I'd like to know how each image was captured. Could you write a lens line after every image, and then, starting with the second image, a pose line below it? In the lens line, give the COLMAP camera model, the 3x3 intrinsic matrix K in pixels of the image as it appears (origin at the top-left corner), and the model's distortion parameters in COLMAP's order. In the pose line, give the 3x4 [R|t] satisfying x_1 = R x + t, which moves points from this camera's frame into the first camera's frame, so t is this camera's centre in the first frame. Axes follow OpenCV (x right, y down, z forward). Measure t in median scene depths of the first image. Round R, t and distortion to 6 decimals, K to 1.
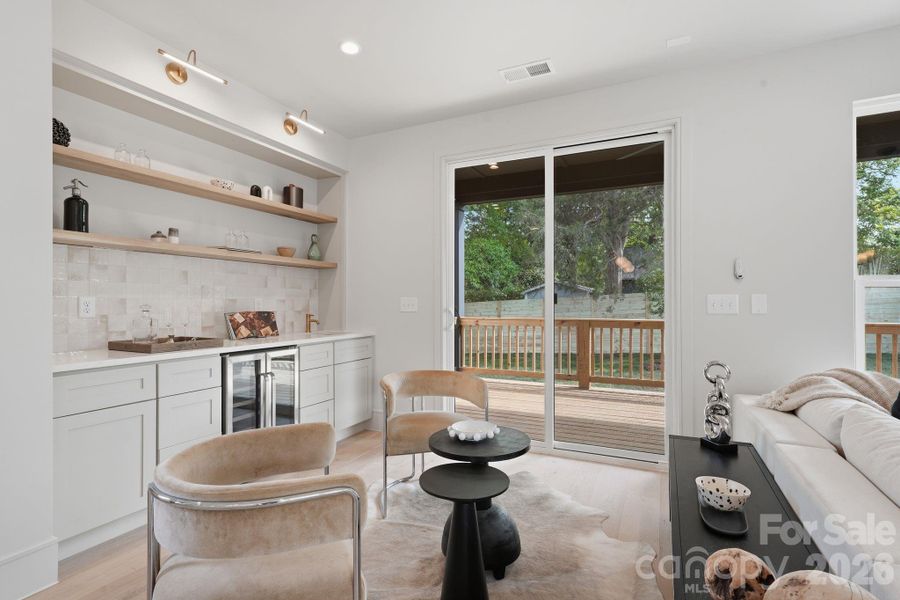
lens RADIAL K [[445.1, 0, 449.7], [0, 445.1, 299.4], [0, 0, 1]] dist [0.001555, 0.002984]
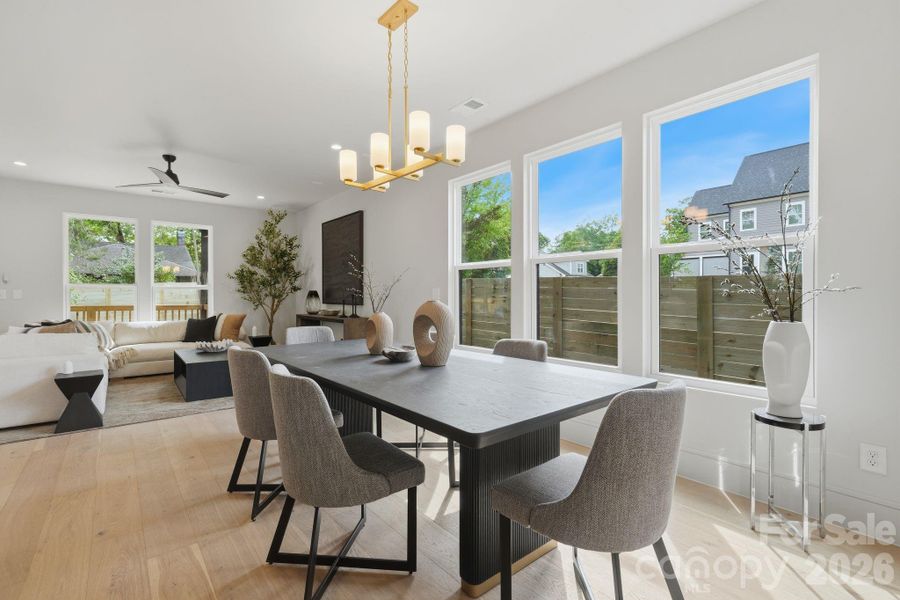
lens RADIAL K [[410.2, 0, 447.1], [0, 410.2, 297.6], [0, 0, 1]] dist [0.000039, 0.000087]
pose [[0.427659, -0.001063, 0.903939, -0.173811], [-0.007551, 0.999960, 0.004749, 0.001003], [-0.903908, -0.008857, 0.427634, -1.409466]]
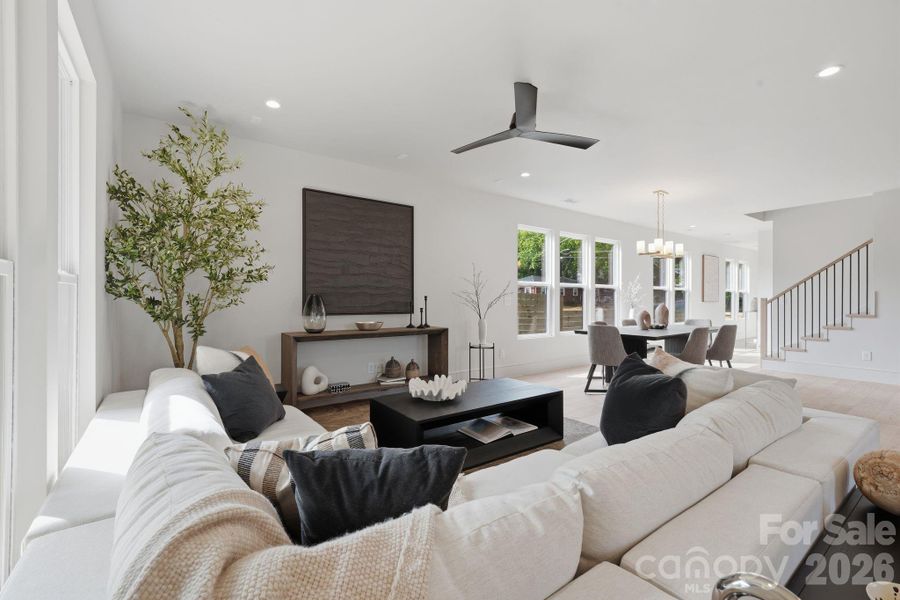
lens RADIAL K [[388.8, 0, 451.5], [0, 388.8, 298.3], [0, 0, 1]] dist [-0.001437, 0.000207]
pose [[-0.884123, -0.000929, 0.467253, 0.402455], [-0.005523, 0.999949, -0.008463, -0.001641], [-0.467221, -0.010063, -0.884083, 0.780515]]
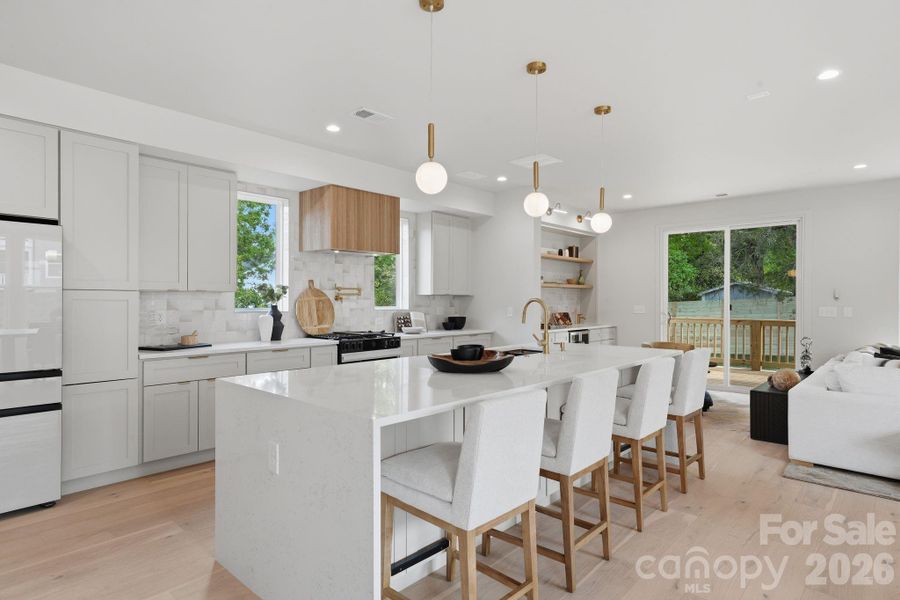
lens RADIAL K [[493.6, 0, 448.0], [0, 493.6, 303.1], [0, 0, 1]] dist [0.018254, -0.002082]
pose [[0.956019, 0.005532, -0.293253, -0.273977], [-0.001424, 0.999898, 0.014221, -0.047183], [0.293302, -0.013178, 0.955929, -1.293575]]
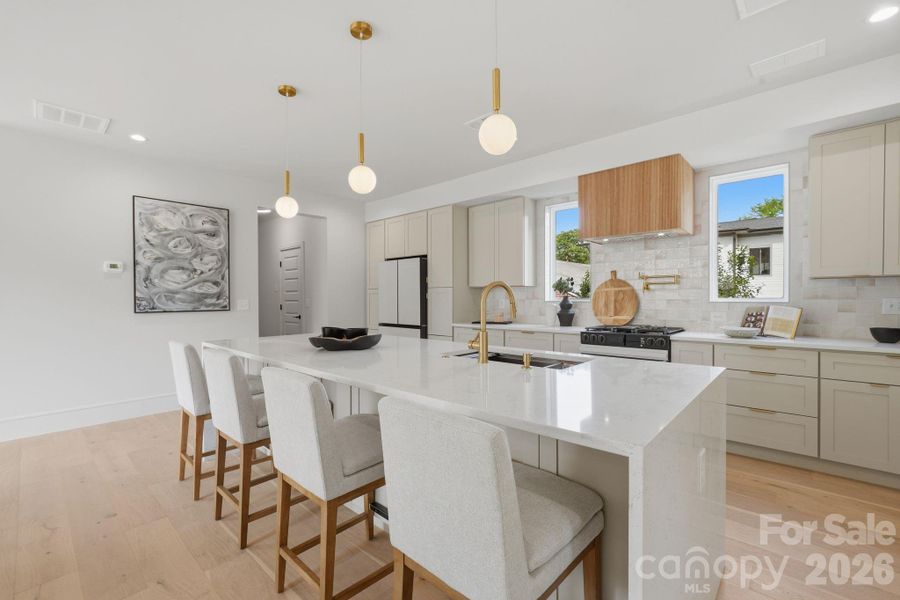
lens RADIAL K [[388.8, 0, 452.2], [0, 388.8, 303.0], [0, 0, 1]] dist [-0.001437, 0.000207]
pose [[-0.281786, 0.016576, -0.959334, 0.171966], [0.013029, 0.999825, 0.013449, -0.019813], [0.959389, -0.008709, -0.281953, -0.105228]]
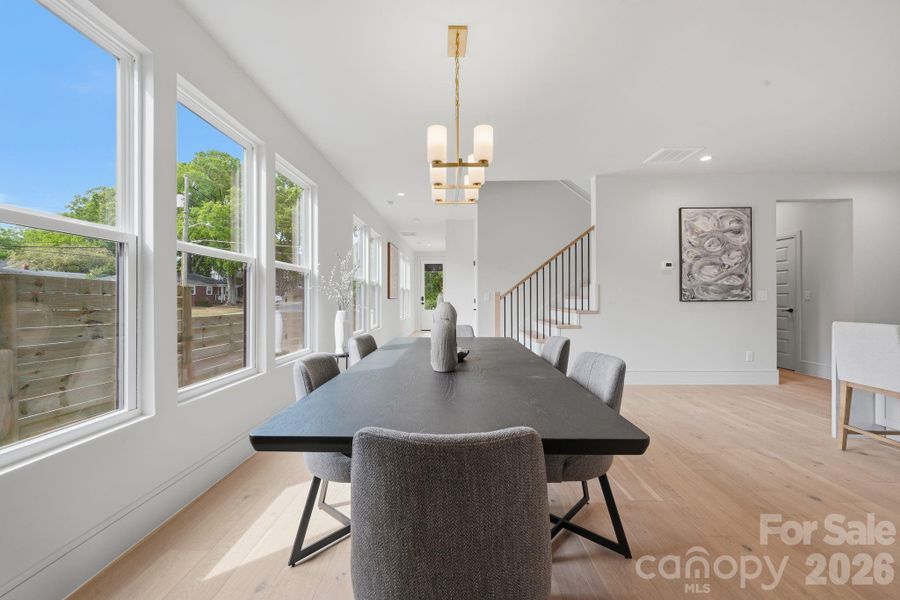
lens RADIAL K [[357.2, 0, 444.2], [0, 357.2, 297.0], [0, 0, 1]] dist [-0.014776, 0.003460]
pose [[-0.914523, -0.002252, -0.404528, 0.673197], [0.006413, 0.999778, -0.020063, 0.018104], [0.404483, -0.020943, -0.914306, -0.488921]]
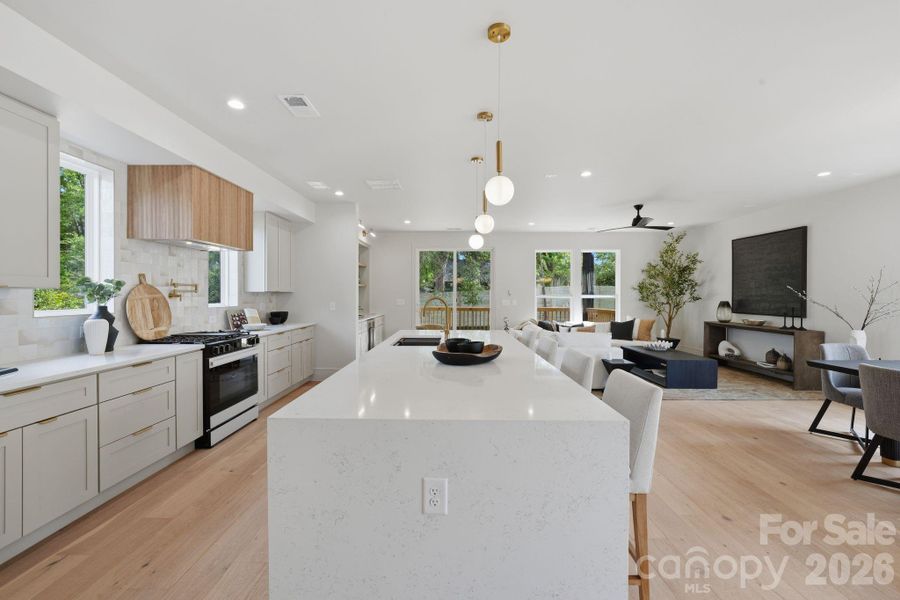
lens RADIAL K [[357.2, 0, 447.5], [0, 357.2, 296.6], [0, 0, 1]] dist [-0.014776, 0.003460]
pose [[0.909571, 0.001137, 0.415546, -0.789300], [-0.007154, 0.999891, 0.012923, -0.055490], [-0.415486, -0.014727, 0.909480, -1.107399]]
